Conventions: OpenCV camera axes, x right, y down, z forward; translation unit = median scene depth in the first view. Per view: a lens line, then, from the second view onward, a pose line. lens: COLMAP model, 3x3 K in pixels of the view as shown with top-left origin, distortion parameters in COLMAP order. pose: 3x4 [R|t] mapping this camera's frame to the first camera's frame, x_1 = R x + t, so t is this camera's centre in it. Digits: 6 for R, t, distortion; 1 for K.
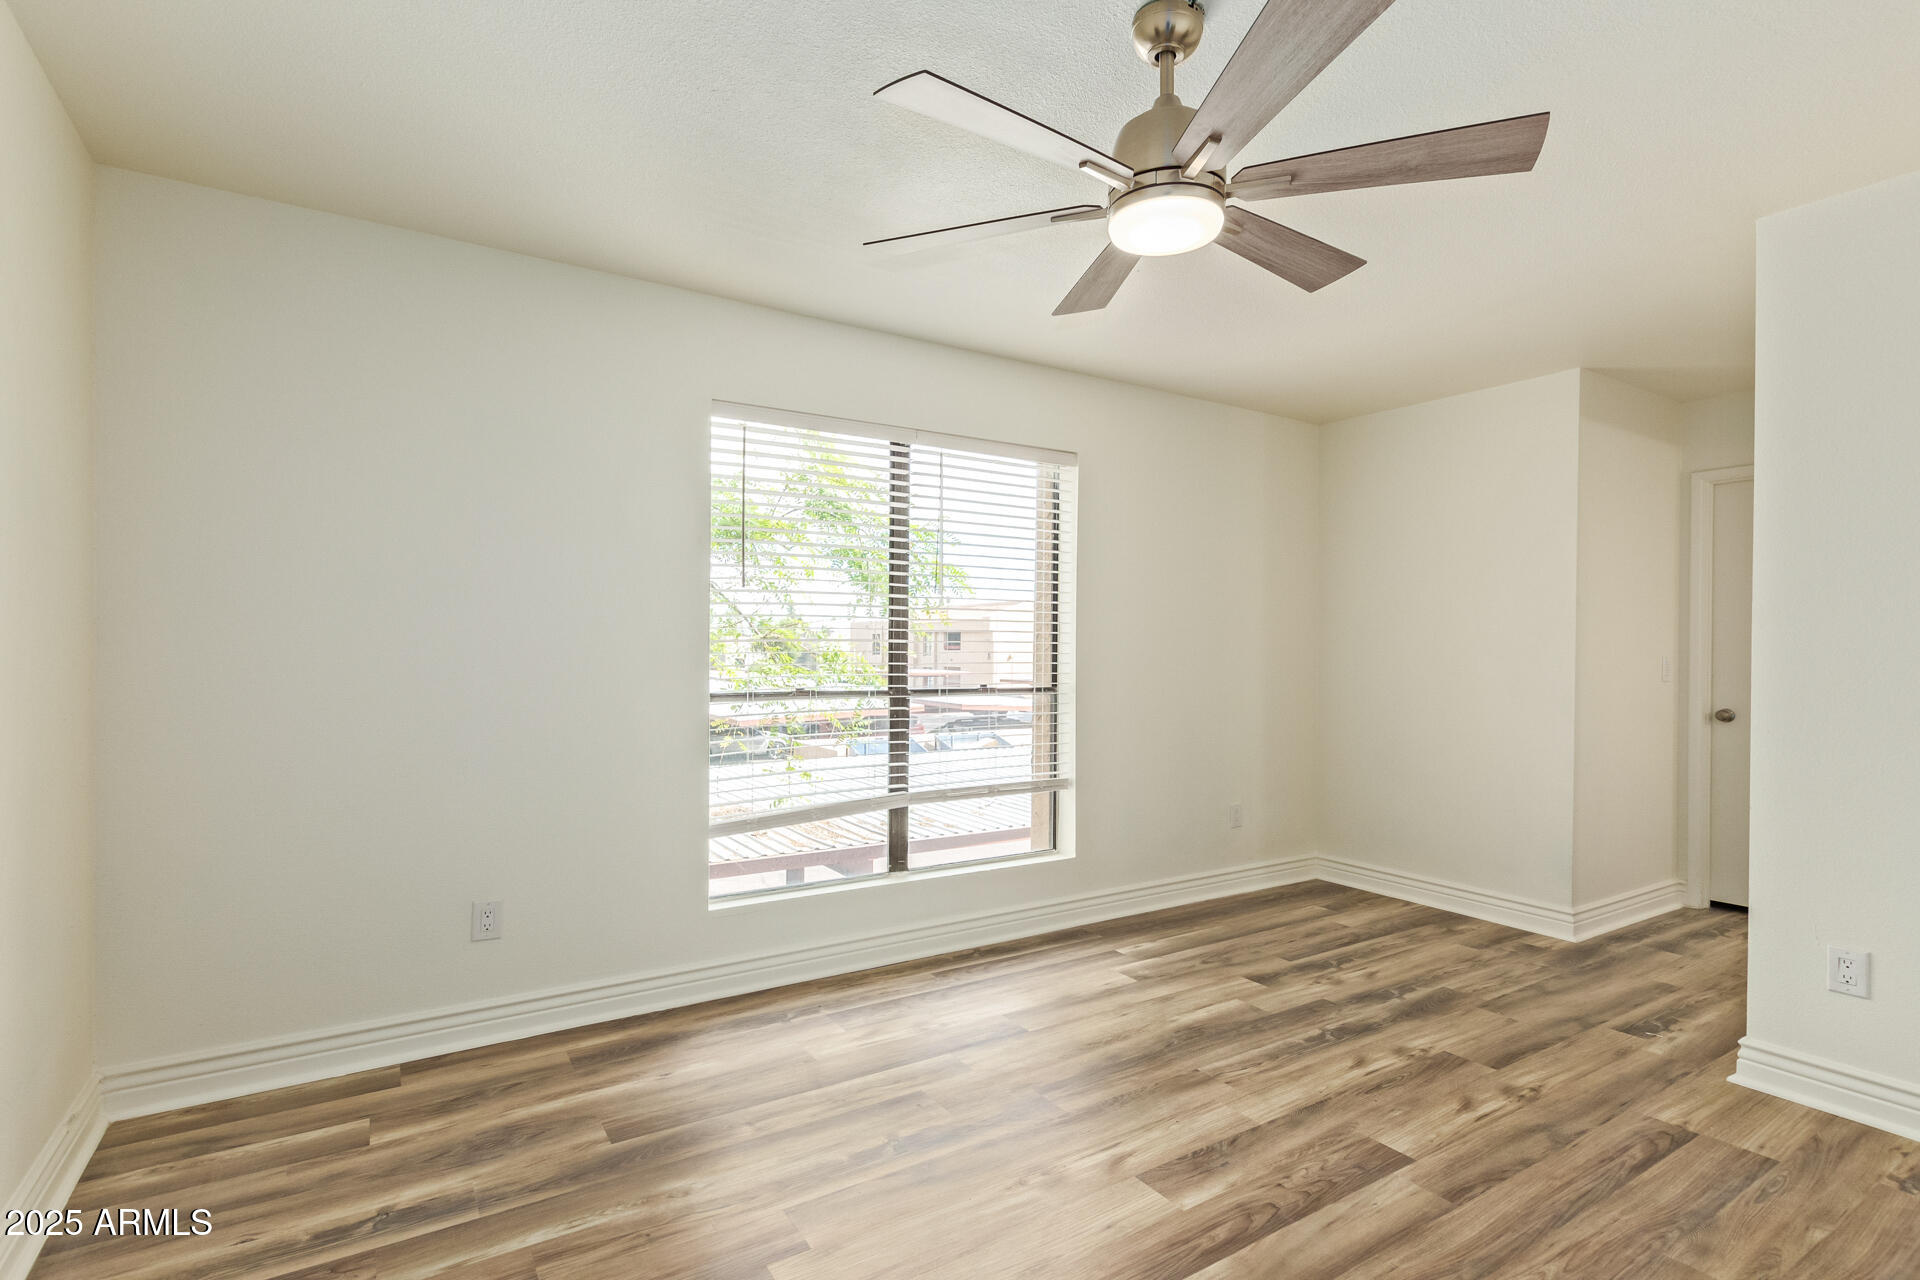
lens RADIAL K [[887.4, 0, 972.4], [0, 887.4, 655.6], [0, 0, 1]] dist [0.003430, -0.001053]
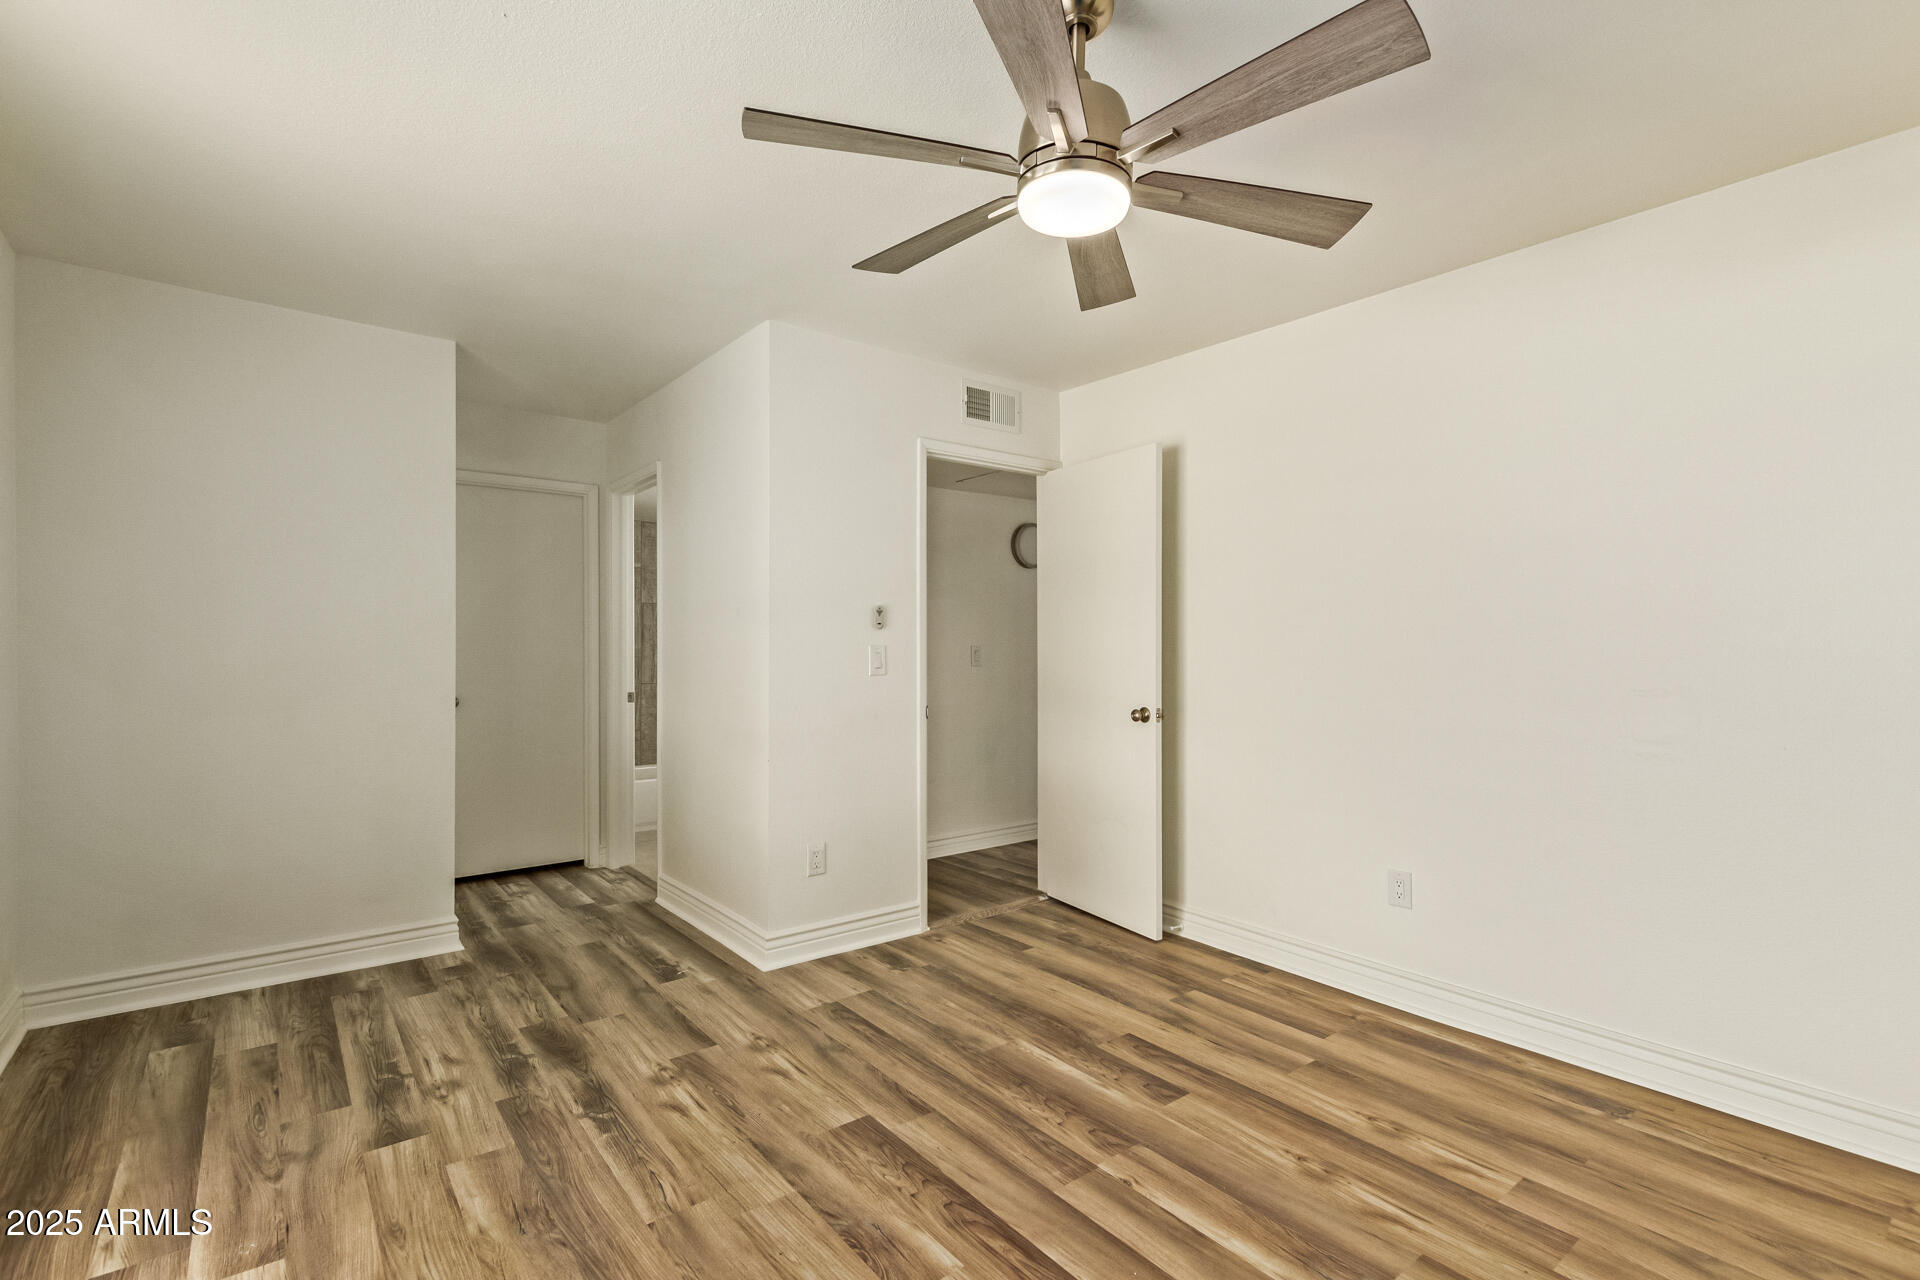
lens RADIAL K [[933.4, 0, 967.1], [0, 933.4, 645.8], [0, 0, 1]] dist [0.000300, -0.000572]
pose [[-0.098399, -0.007626, 0.995118, -0.478405], [0.005428, 0.999952, 0.008199, -0.008174], [-0.995132, 0.006208, -0.098353, 0.742800]]
